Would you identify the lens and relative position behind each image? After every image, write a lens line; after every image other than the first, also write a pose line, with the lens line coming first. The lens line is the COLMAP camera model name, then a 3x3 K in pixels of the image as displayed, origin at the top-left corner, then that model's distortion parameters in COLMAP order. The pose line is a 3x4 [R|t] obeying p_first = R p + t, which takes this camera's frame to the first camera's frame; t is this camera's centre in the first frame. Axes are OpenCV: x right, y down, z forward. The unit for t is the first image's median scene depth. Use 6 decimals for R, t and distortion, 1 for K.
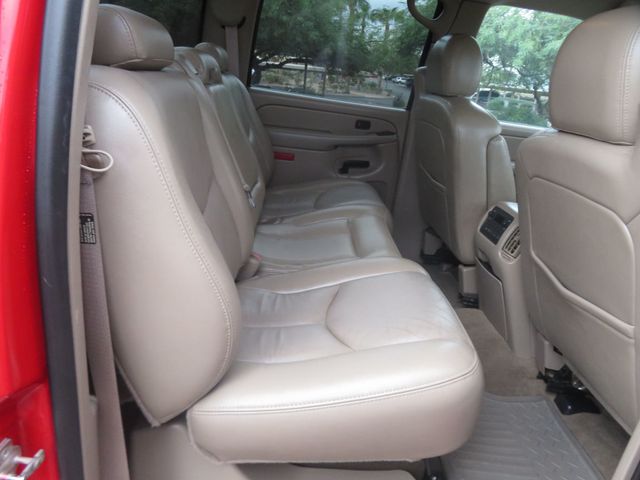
lens RADIAL K [[463.2, 0, 320.0], [0, 463.2, 240.0], [0, 0, 1]] dist [-0.001534, 0.001328]
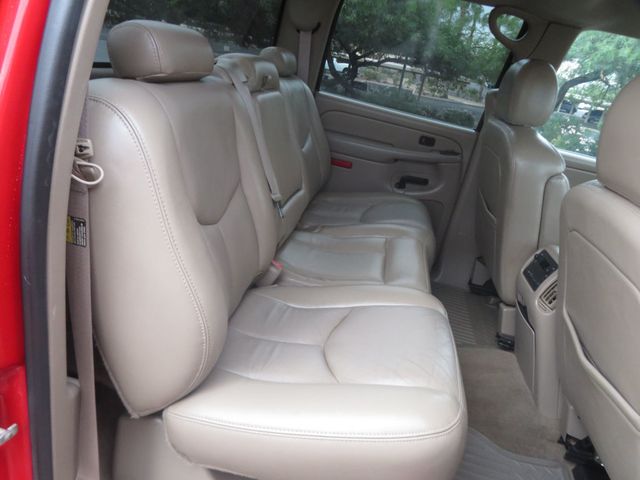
lens RADIAL K [[463.2, 0, 320.0], [0, 463.2, 240.0], [0, 0, 1]] dist [-0.001534, 0.001328]
pose [[0.975436, 0.148680, -0.162539, 0.086558], [-0.147326, 0.988877, 0.020419, -0.043213], [0.163767, 0.004028, 0.986491, 0.010395]]
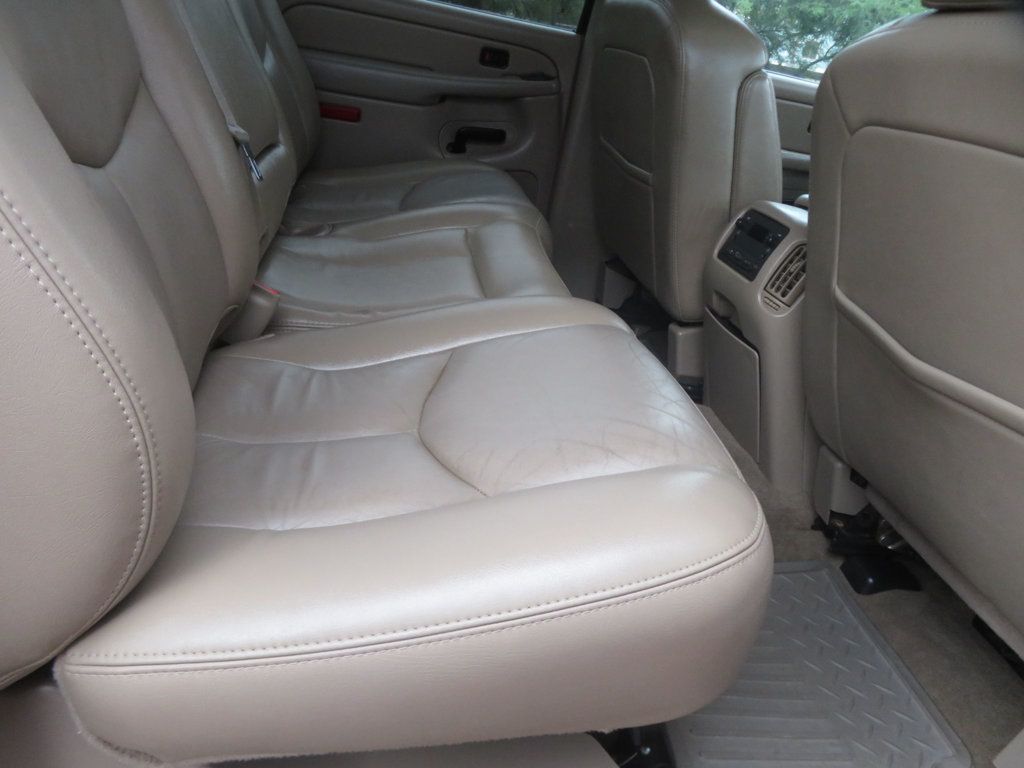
lens RADIAL K [[737.3, 0, 512.5], [0, 737.3, 387.5], [0, 0, 1]] dist [-0.006083, 0.000316]
pose [[0.991440, -0.000783, 0.130563, 0.005730], [-0.014629, 0.993020, 0.117037, 0.032769], [-0.129743, -0.117945, 0.984508, 0.188713]]
